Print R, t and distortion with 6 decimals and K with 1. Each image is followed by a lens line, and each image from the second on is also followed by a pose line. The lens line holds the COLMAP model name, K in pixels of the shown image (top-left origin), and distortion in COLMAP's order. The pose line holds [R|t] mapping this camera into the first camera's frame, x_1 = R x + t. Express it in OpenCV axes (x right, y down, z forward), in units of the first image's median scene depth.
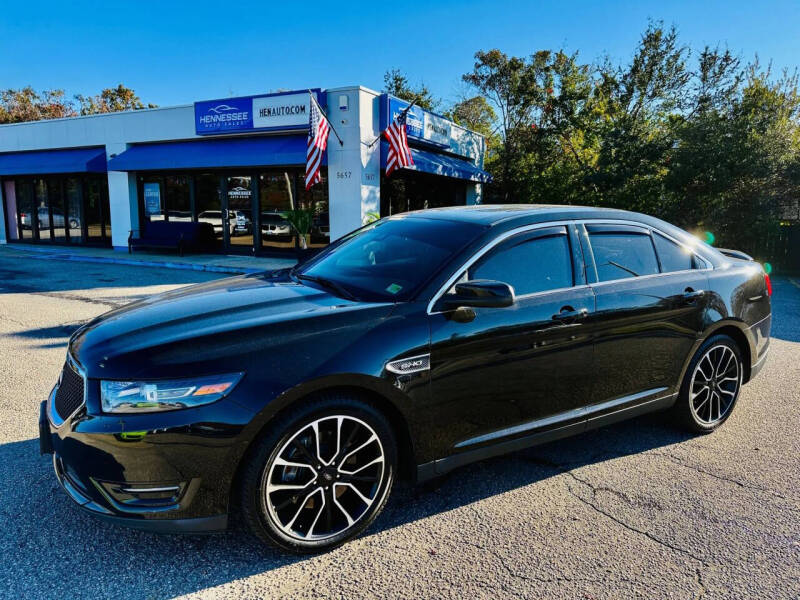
lens RADIAL K [[550.4, 0, 409.7], [0, 550.4, 309.3], [0, 0, 1]] dist [0.027750, -0.032725]
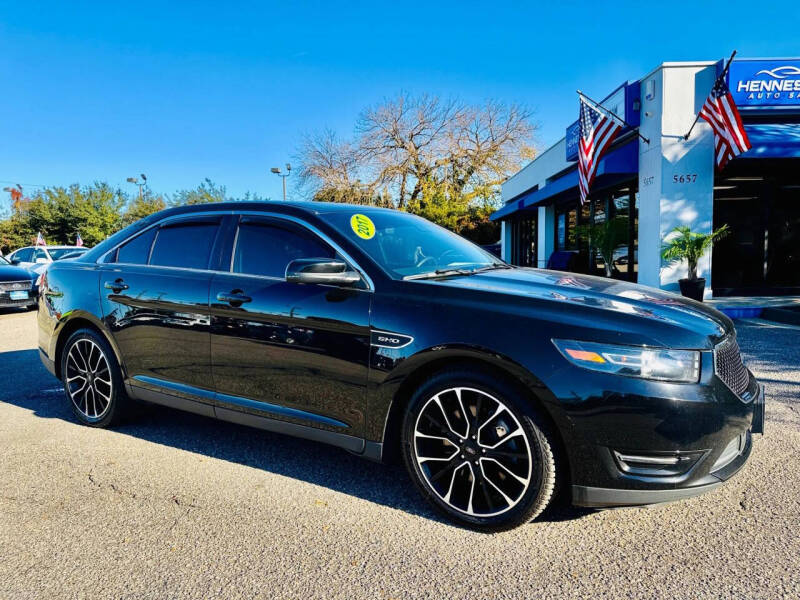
lens RADIAL K [[574.8, 0, 397.1], [0, 574.8, 301.9], [0, 0, 1]] dist [0.015009, -0.027586]
pose [[0.419228, 0.050918, -0.906452, 0.419386], [-0.132674, 0.991143, -0.005685, -0.027627], [0.898135, 0.122646, 0.422270, 0.337212]]
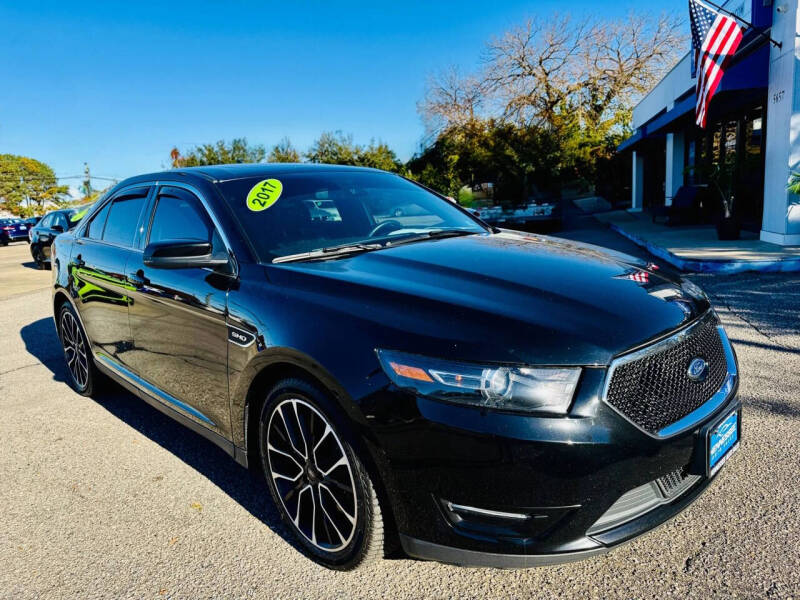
lens RADIAL K [[574.8, 0, 396.0], [0, 574.8, 301.0], [0, 0, 1]] dist [0.015009, -0.027586]
pose [[0.178926, 0.143761, -0.973303, 0.412023], [-0.104017, 0.986487, 0.126587, -0.054139], [0.978349, 0.078590, 0.191462, 0.439088]]
